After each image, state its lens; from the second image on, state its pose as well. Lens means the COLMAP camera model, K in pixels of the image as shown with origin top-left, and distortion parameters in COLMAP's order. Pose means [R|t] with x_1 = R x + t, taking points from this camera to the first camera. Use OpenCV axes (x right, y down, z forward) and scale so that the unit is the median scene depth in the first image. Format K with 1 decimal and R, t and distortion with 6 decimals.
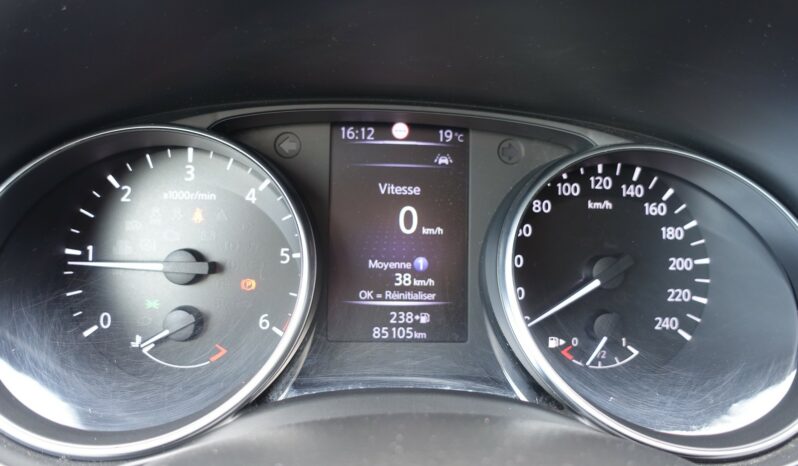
lens RADIAL K [[612.6, 0, 397.3], [0, 612.6, 236.7], [0, 0, 1]] dist [-0.043899, -0.009664]
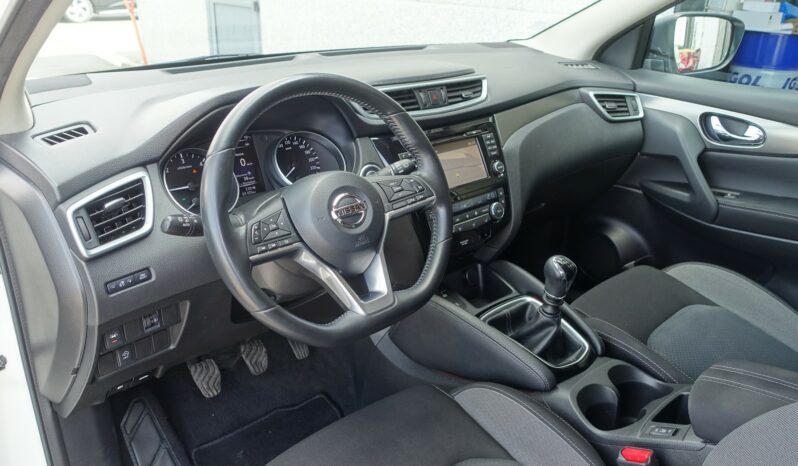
lens RADIAL K [[612.6, 0, 419.5], [0, 612.6, 227.7], [0, 0, 1]] dist [-0.043899, -0.009664]
pose [[0.765163, -0.259267, 0.589327, -1.398907], [0.226212, 0.965238, 0.130938, 0.109130], [-0.602788, 0.033124, 0.797214, -2.475859]]
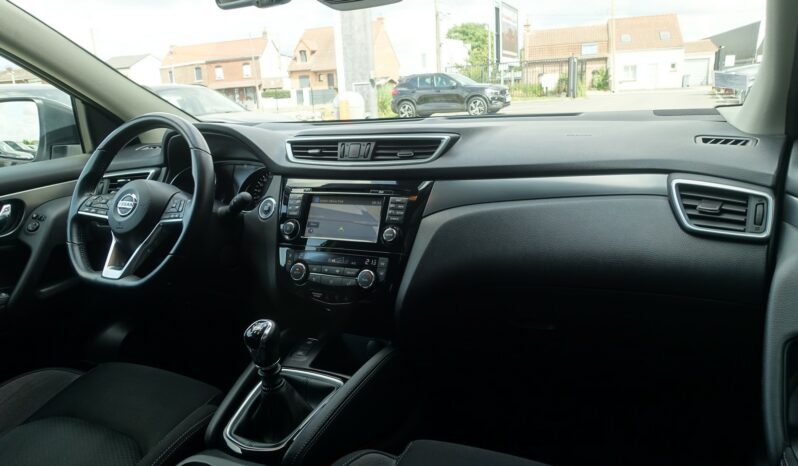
lens RADIAL K [[544.0, 0, 401.7], [0, 544.0, 229.3], [0, 0, 1]] dist [-0.012753, -0.003767]
pose [[0.883674, 0.036008, -0.466715, 3.306692], [-0.085357, 0.992716, -0.085025, 0.633613], [0.460254, 0.114972, 0.880311, -2.326779]]
